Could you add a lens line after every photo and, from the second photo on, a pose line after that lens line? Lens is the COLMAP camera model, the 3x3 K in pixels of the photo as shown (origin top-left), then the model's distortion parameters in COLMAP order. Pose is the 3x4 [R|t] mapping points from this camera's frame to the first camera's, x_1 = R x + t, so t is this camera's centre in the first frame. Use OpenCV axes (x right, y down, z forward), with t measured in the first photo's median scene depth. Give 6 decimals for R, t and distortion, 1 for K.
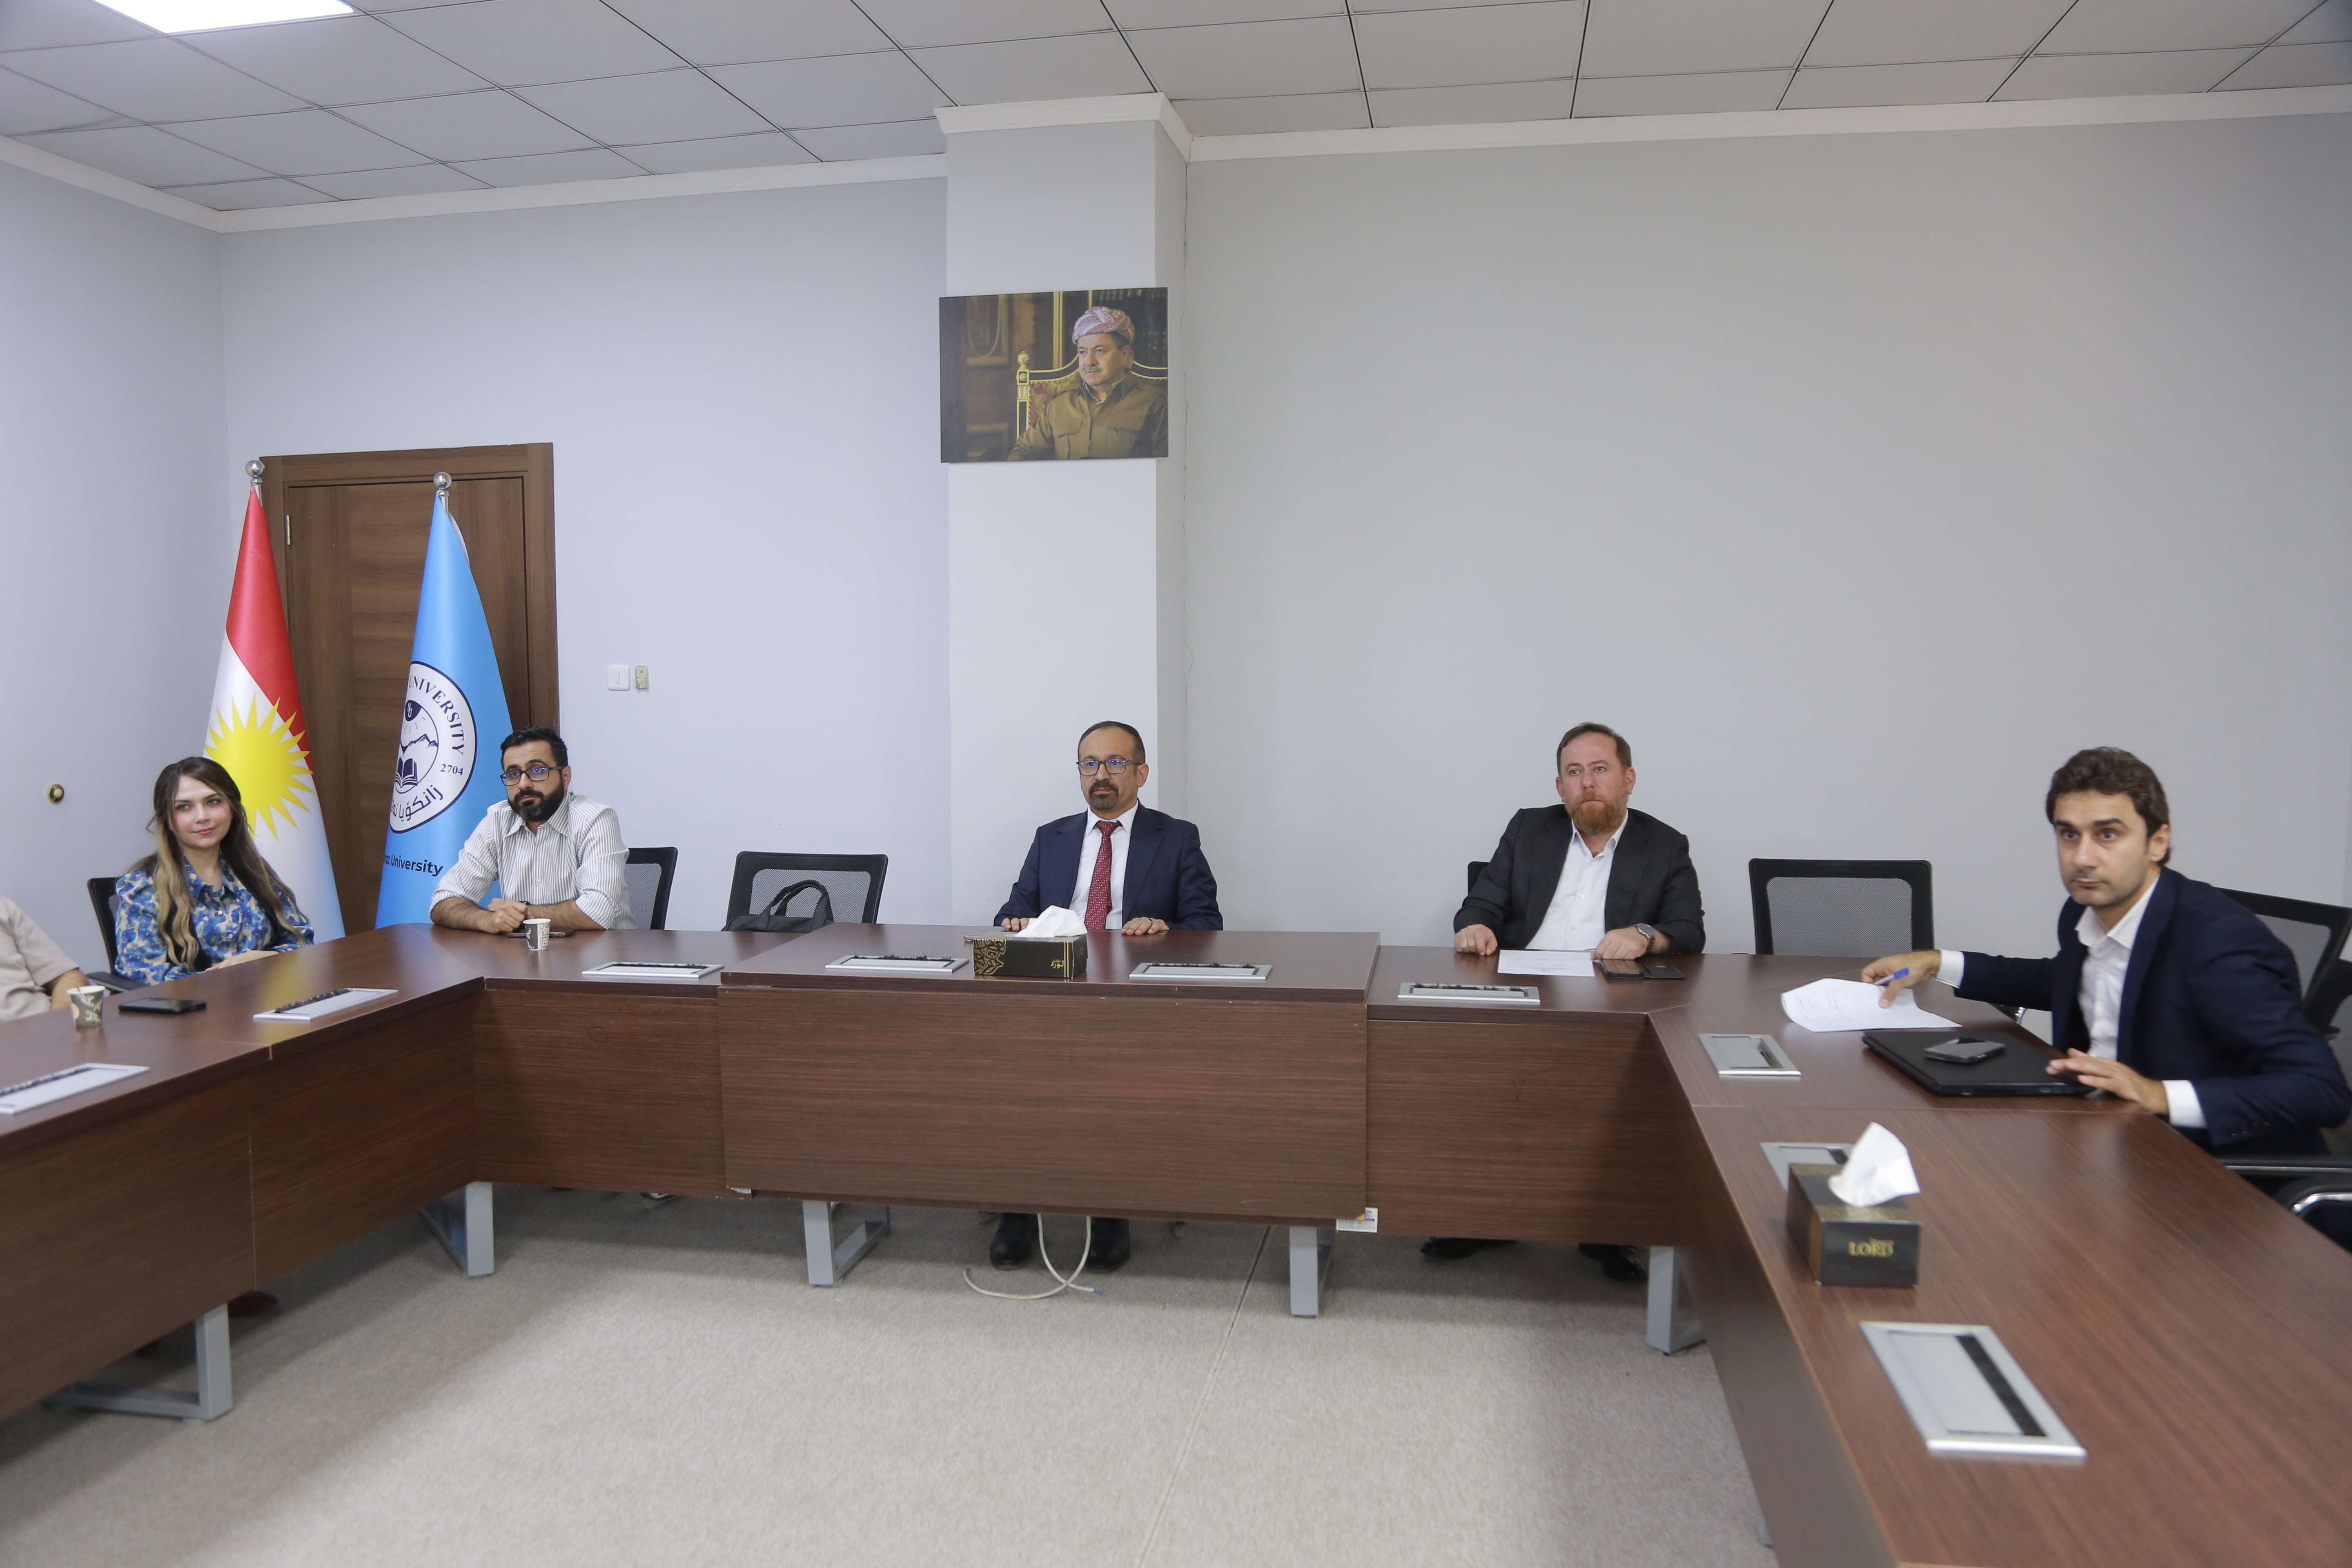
lens RADIAL K [[1628.2, 0, 1218.1], [0, 1628.2, 795.2], [0, 0, 1]] dist [0.022168, 0.001659]
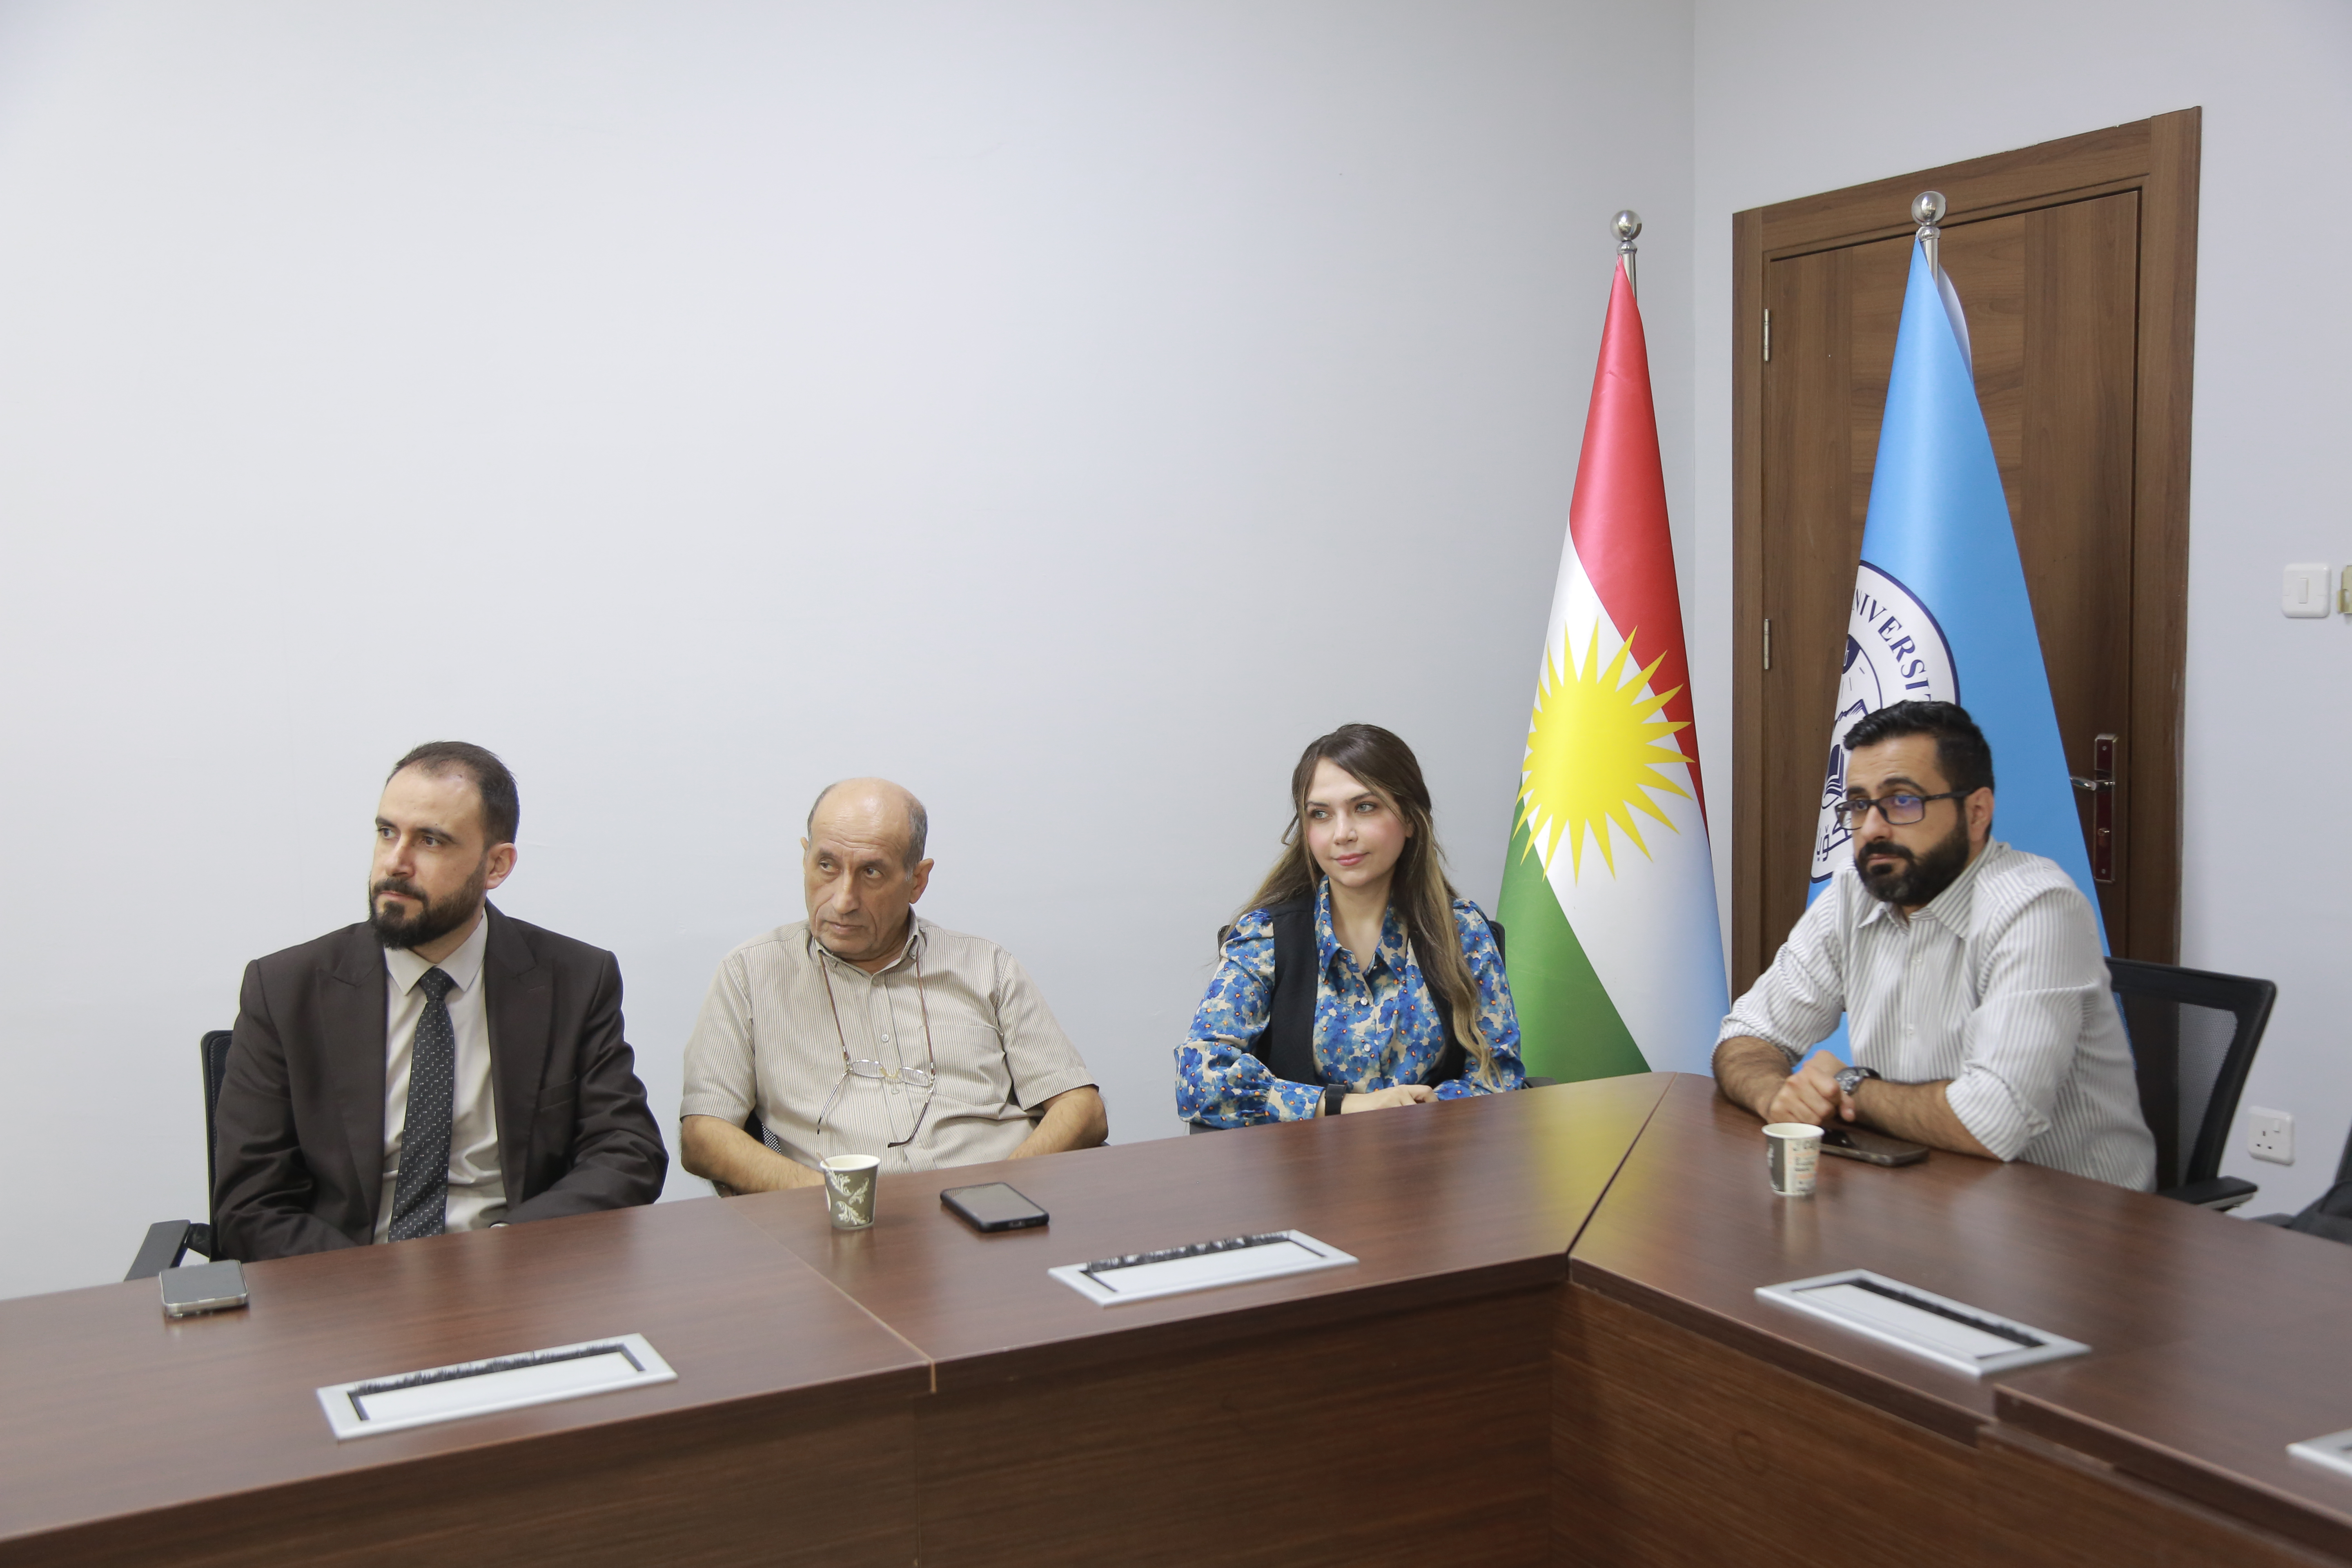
lens RADIAL K [[2465.6, 0, 1219.5], [0, 2465.6, 783.5], [0, 0, 1]] dist [-0.014024, 0.279625]
pose [[0.601720, 0.067691, -0.795834, 0.023717], [-0.059633, 0.997429, 0.039750, -0.031082], [0.796478, 0.023539, 0.604209, 0.376079]]
